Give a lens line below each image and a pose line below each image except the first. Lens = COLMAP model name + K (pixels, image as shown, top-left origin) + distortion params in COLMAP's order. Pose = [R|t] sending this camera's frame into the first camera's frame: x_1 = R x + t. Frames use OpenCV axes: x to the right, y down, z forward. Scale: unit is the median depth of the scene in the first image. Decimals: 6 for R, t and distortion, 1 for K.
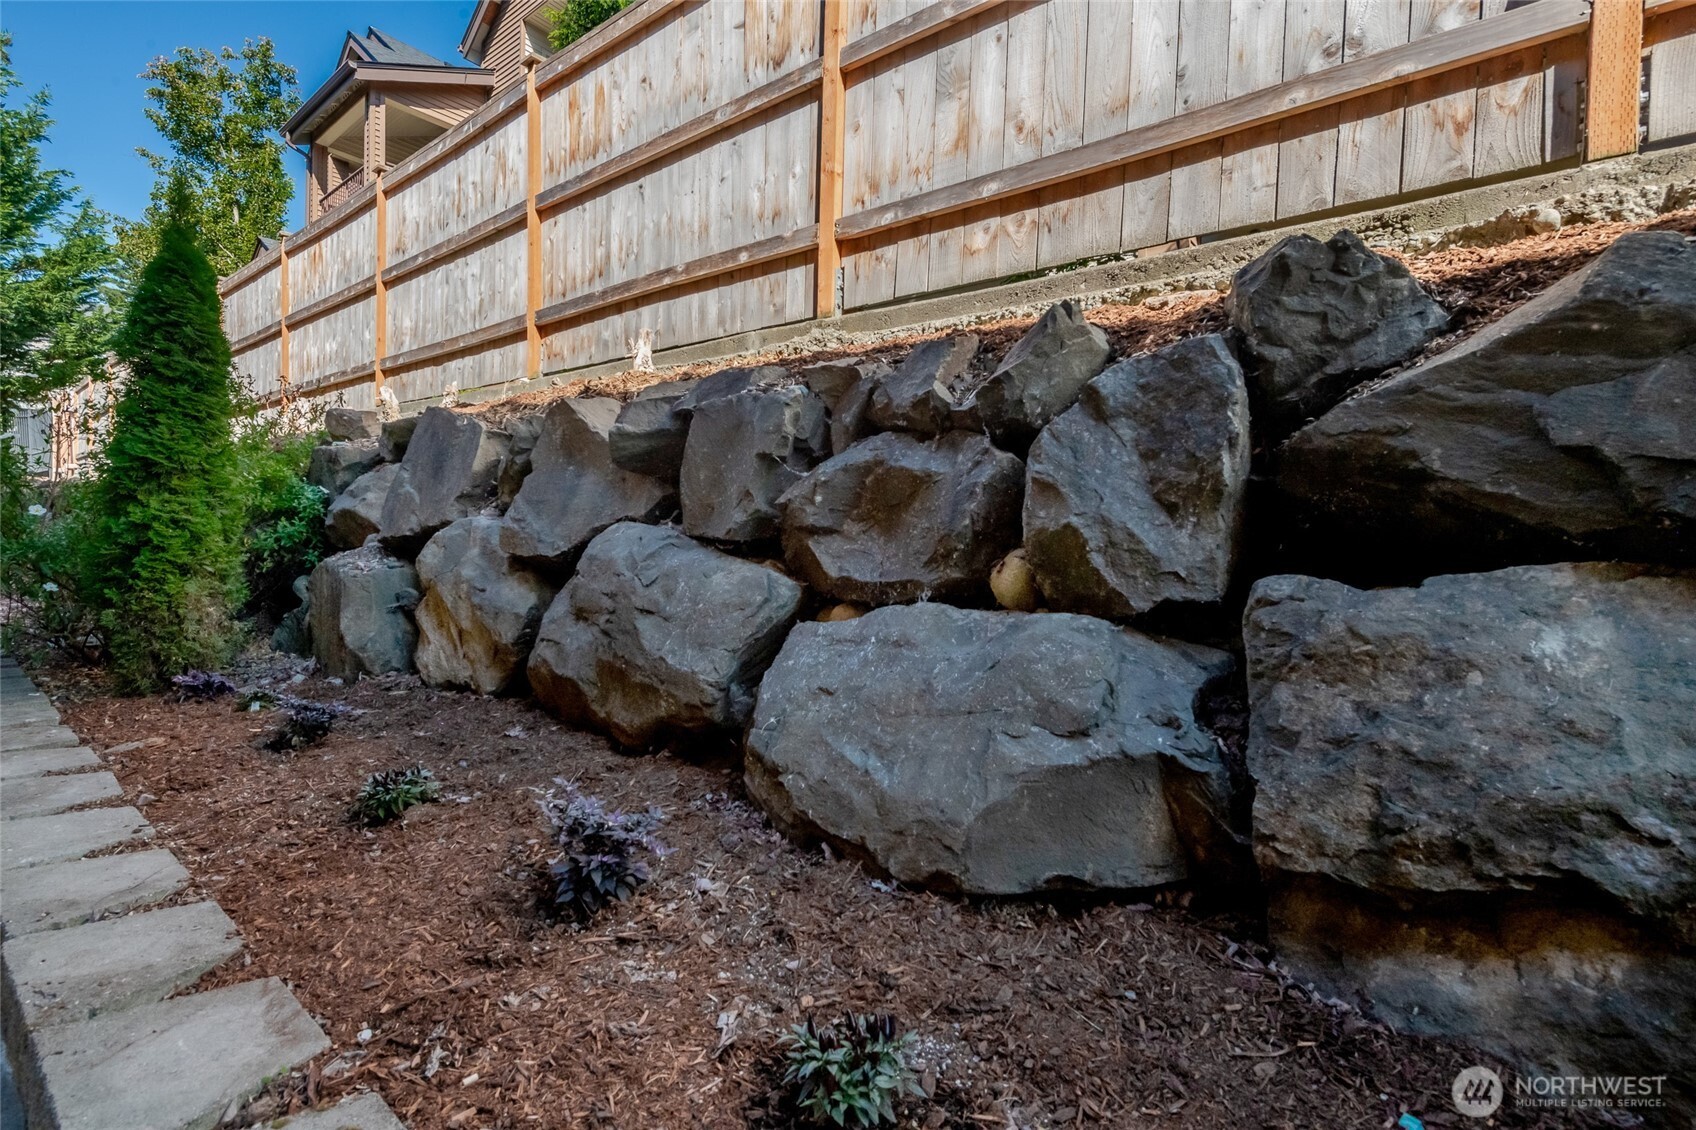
lens RADIAL K [[794.1, 0, 861.6], [0, 794.1, 557.8], [0, 0, 1]] dist [0.010906, -0.006907]
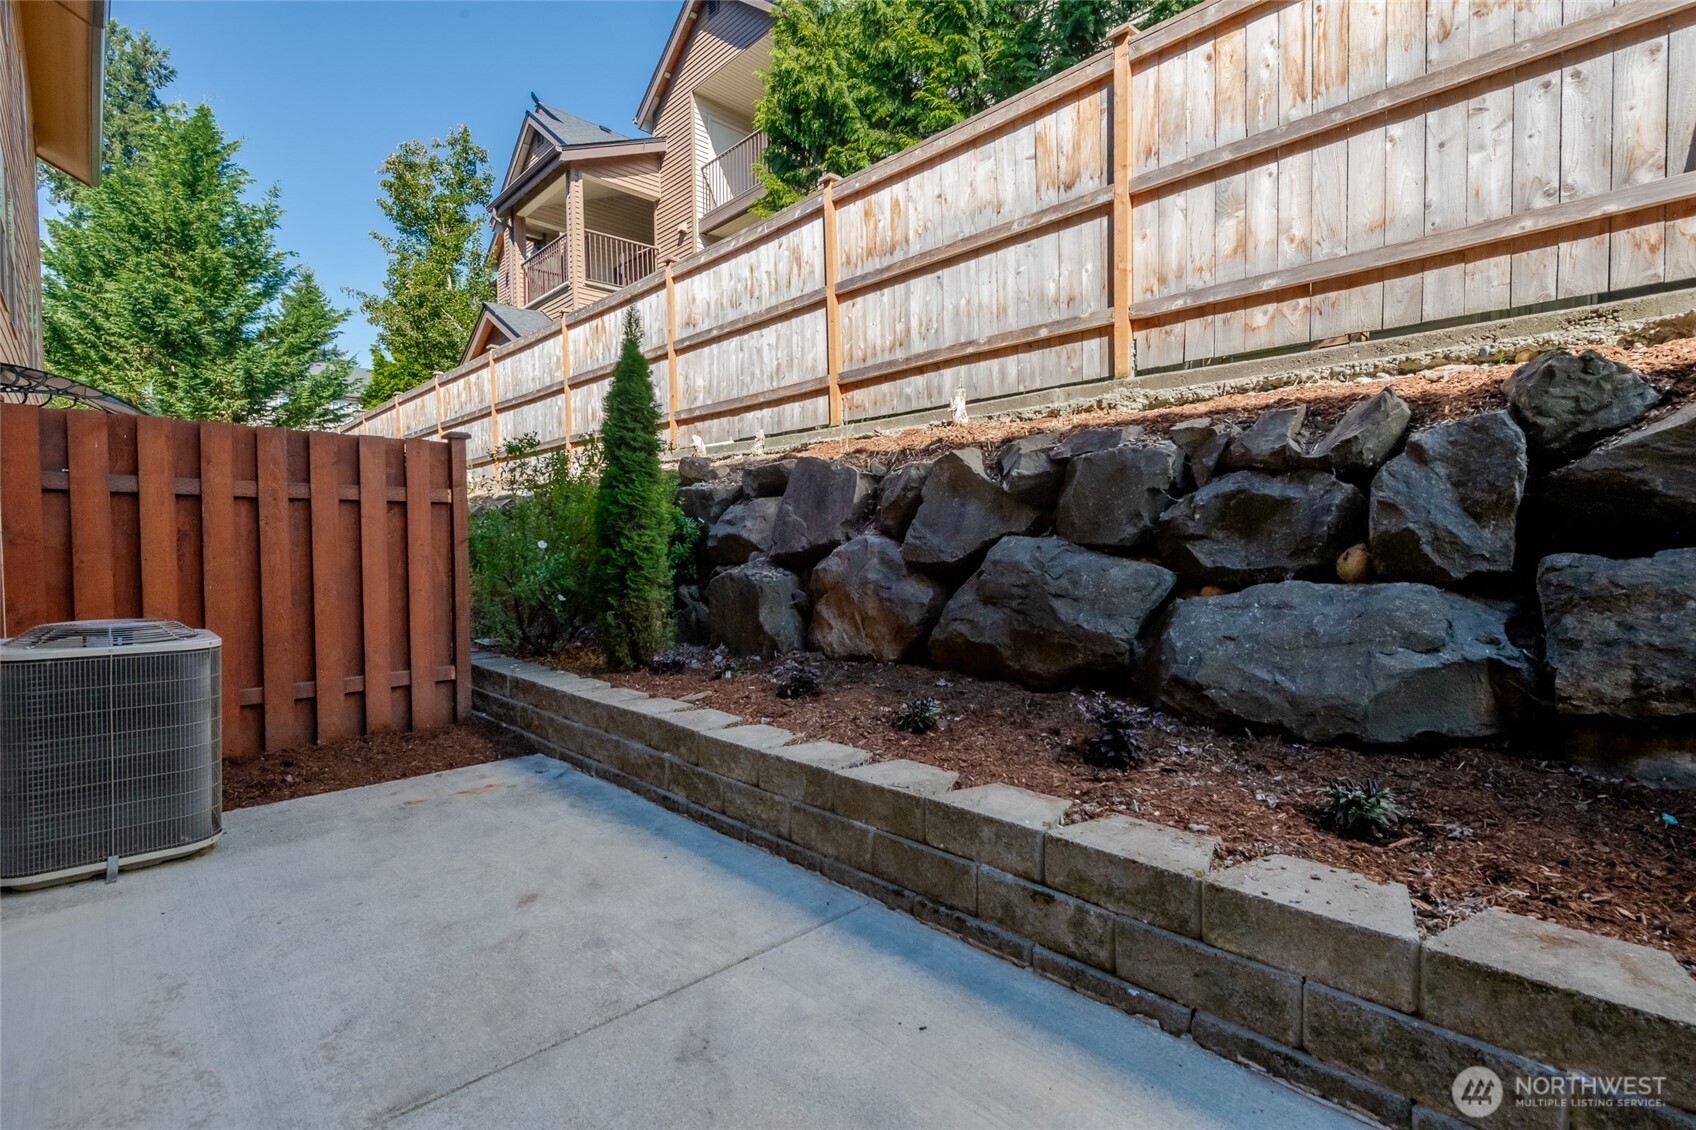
lens RADIAL K [[794.1, 0, 861.6], [0, 794.1, 557.8], [0, 0, 1]] dist [0.010906, -0.006907]
pose [[0.992120, -0.040091, -0.118703, -0.456960], [0.040099, 0.999193, -0.002318, -0.015208], [0.118700, -0.002460, 0.992927, -0.531323]]
